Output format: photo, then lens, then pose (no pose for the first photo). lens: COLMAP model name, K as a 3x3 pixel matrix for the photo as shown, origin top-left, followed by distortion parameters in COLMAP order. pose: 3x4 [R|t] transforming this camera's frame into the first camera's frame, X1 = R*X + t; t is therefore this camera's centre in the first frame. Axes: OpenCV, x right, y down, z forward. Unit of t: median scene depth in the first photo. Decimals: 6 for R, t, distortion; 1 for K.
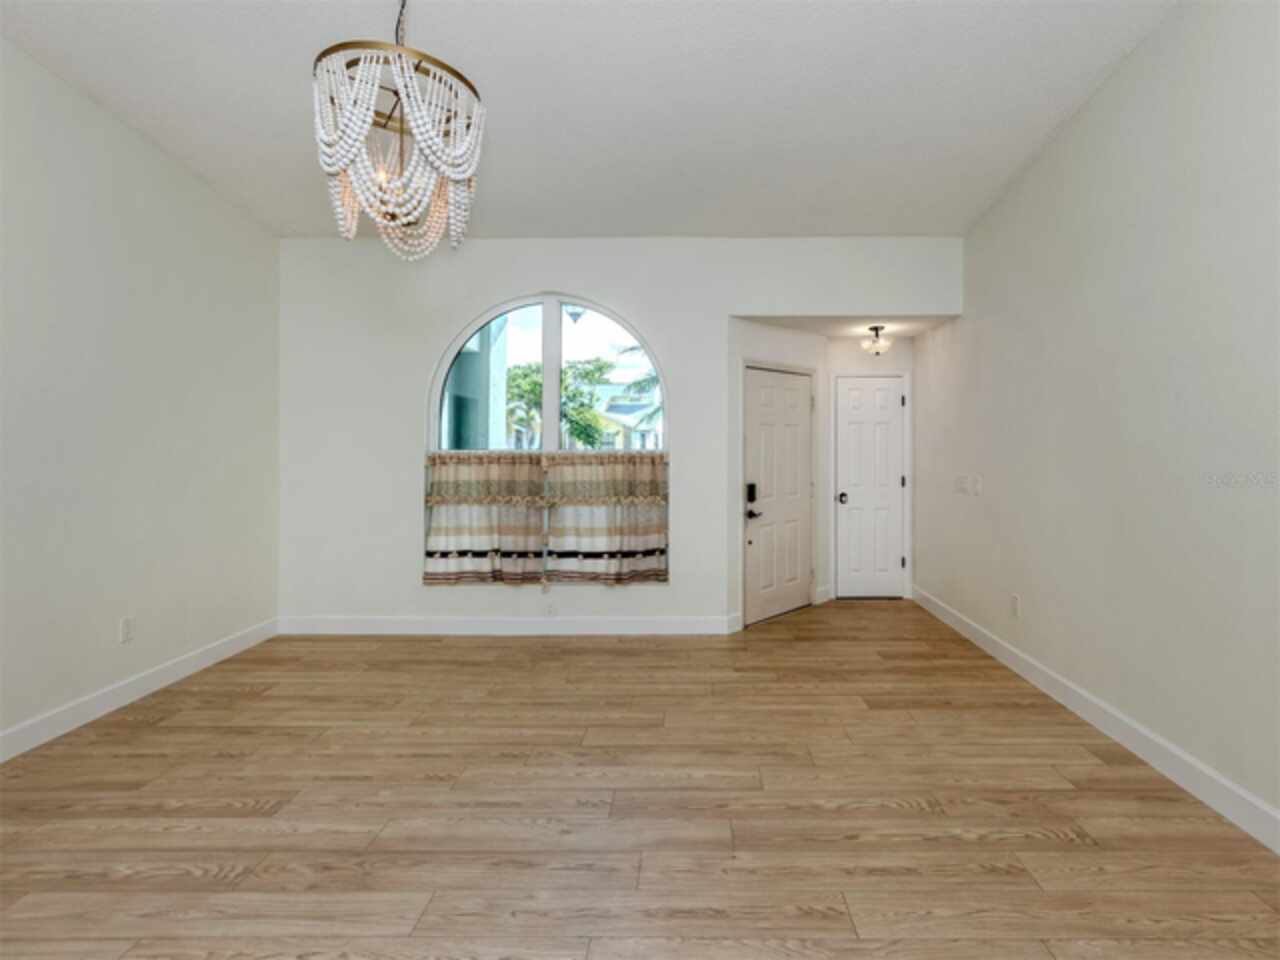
lens RADIAL K [[584.0, 0, 694.7], [0, 584.0, 474.3], [0, 0, 1]] dist [-0.001928, -0.000748]
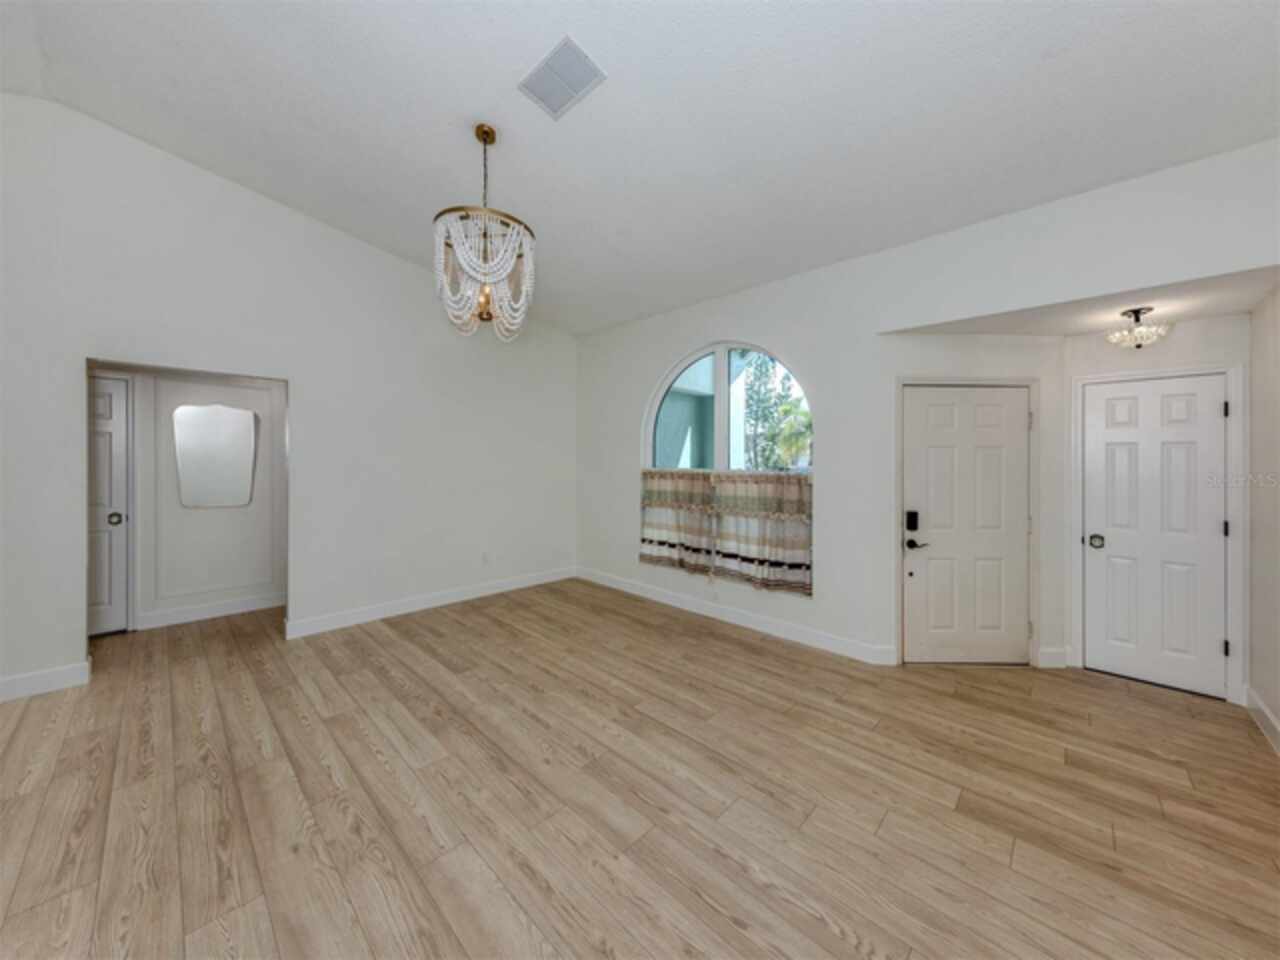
lens RADIAL K [[450.0, 0, 640.0], [0, 450.0, 480.0], [0, 0, 1]] dist [0.001351, -0.000085]
pose [[0.723480, 0.038601, -0.689266, 0.289816], [-0.052637, 0.998613, 0.000675, -0.010926], [0.688336, 0.035793, 0.724508, 0.192511]]
